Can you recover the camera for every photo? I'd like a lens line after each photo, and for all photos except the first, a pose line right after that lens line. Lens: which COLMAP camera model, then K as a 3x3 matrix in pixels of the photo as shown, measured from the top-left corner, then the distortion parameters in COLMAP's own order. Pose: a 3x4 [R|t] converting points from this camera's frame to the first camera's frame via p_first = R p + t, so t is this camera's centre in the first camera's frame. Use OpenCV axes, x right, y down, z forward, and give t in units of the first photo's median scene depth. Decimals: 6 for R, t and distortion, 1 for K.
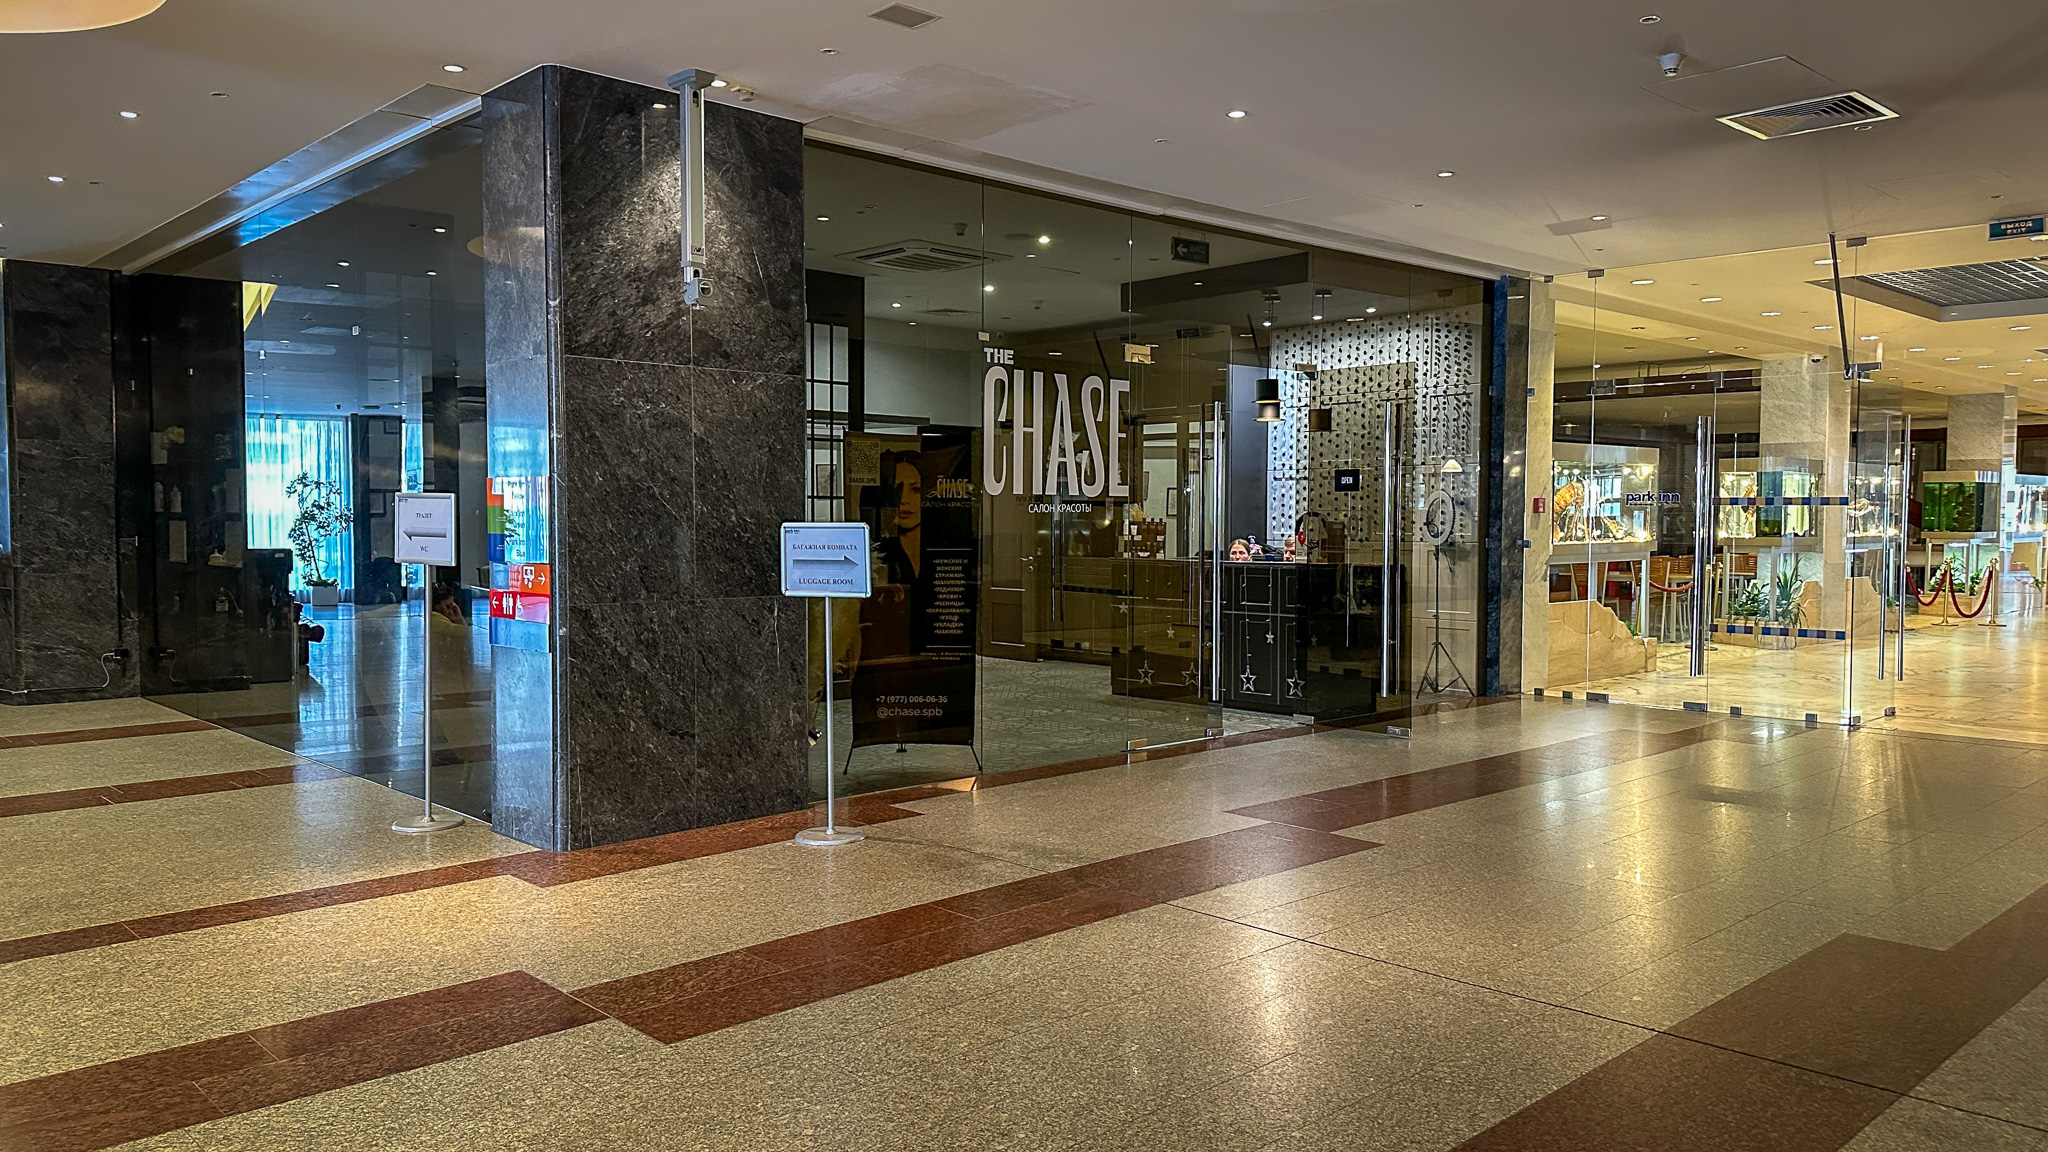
lens RADIAL K [[1459.3, 0, 1046.5], [0, 1459.3, 556.0], [0, 0, 1]] dist [0.056279, -0.004071]
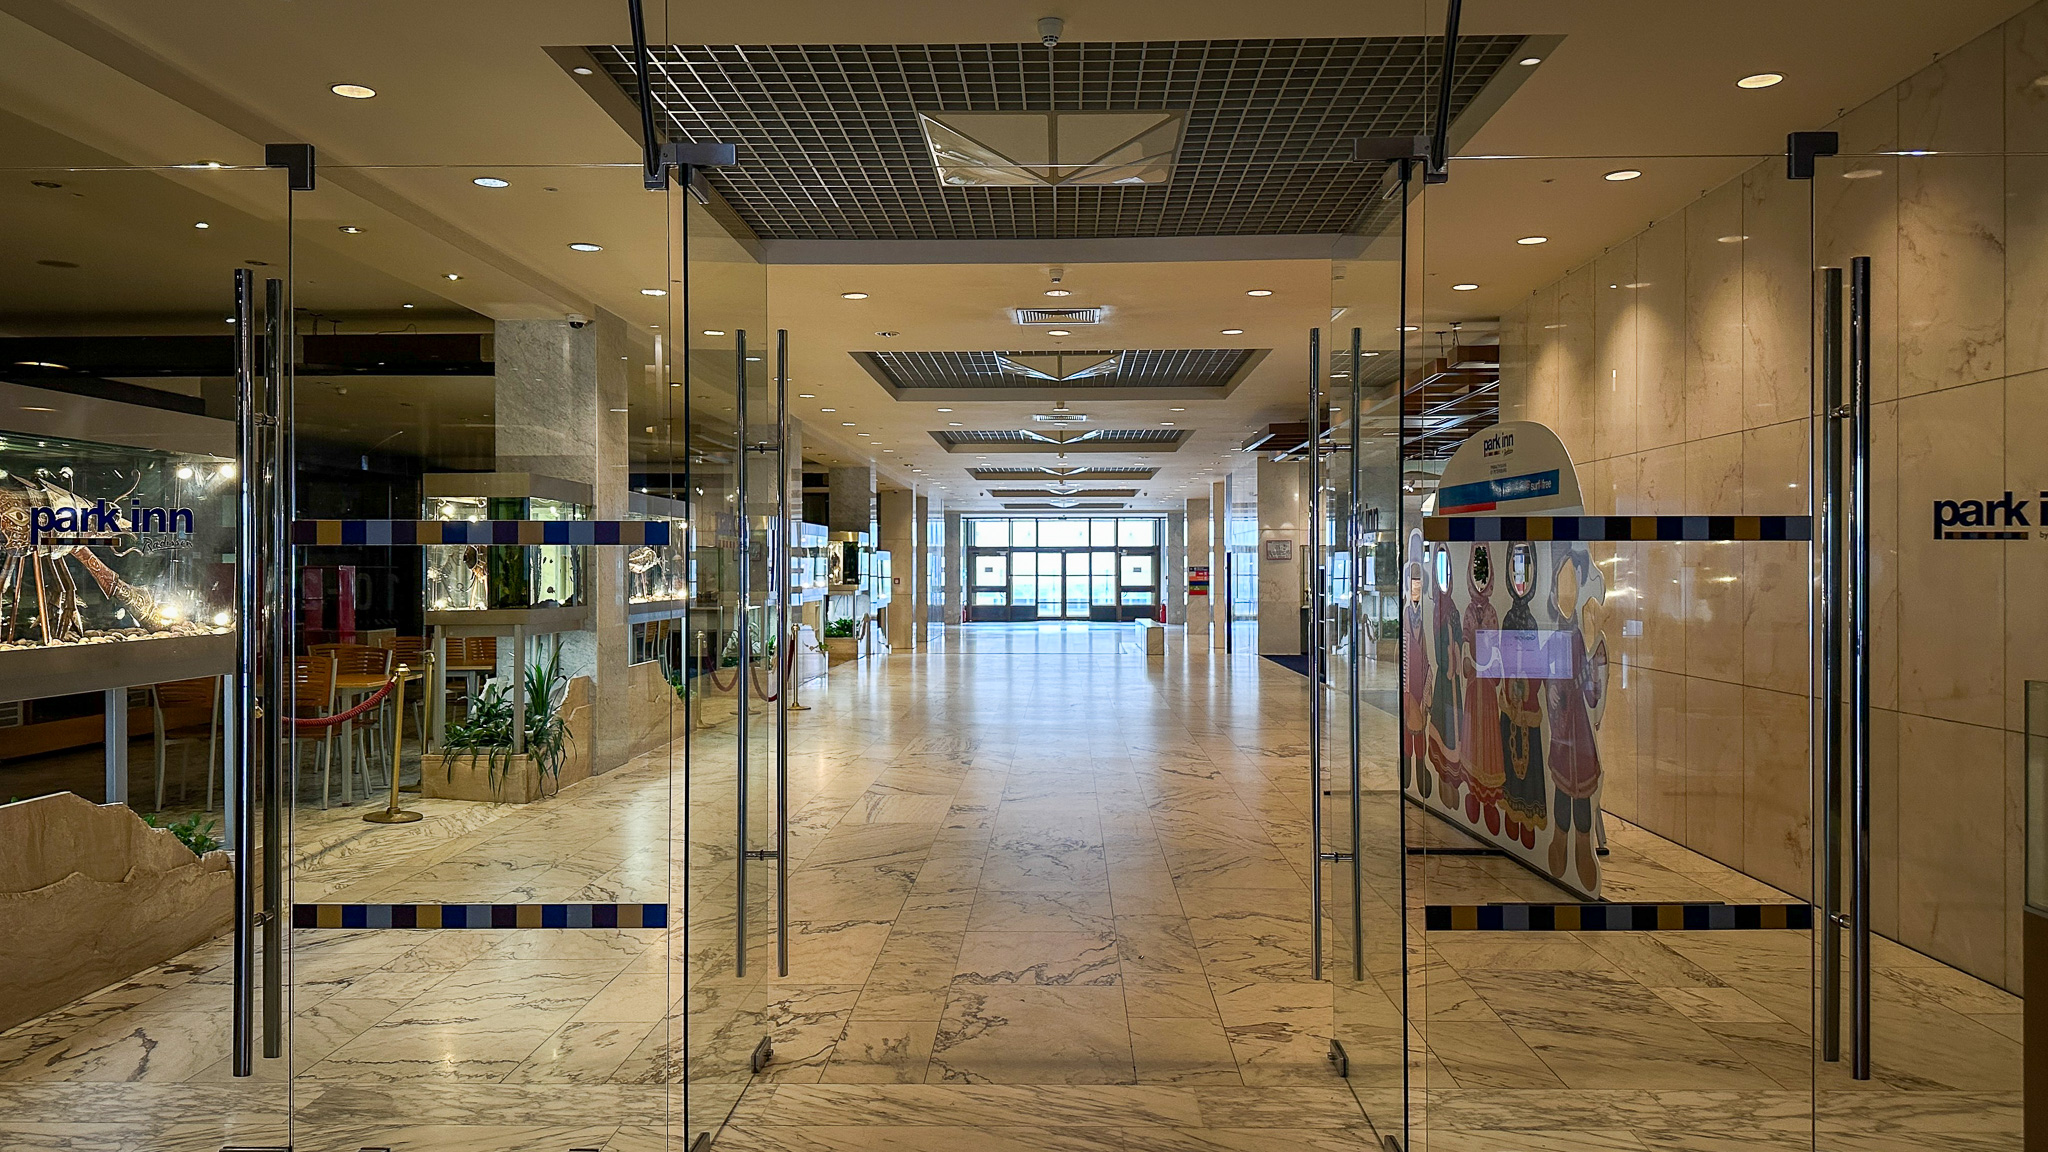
lens RADIAL K [[1459.3, 0, 1040.8], [0, 1459.3, 565.3], [0, 0, 1]] dist [0.056279, -0.004071]
pose [[0.703410, -0.003184, 0.710778, 0.217706], [0.029336, 0.999268, -0.024556, -0.008757], [-0.710179, 0.038125, 0.702988, 0.432016]]
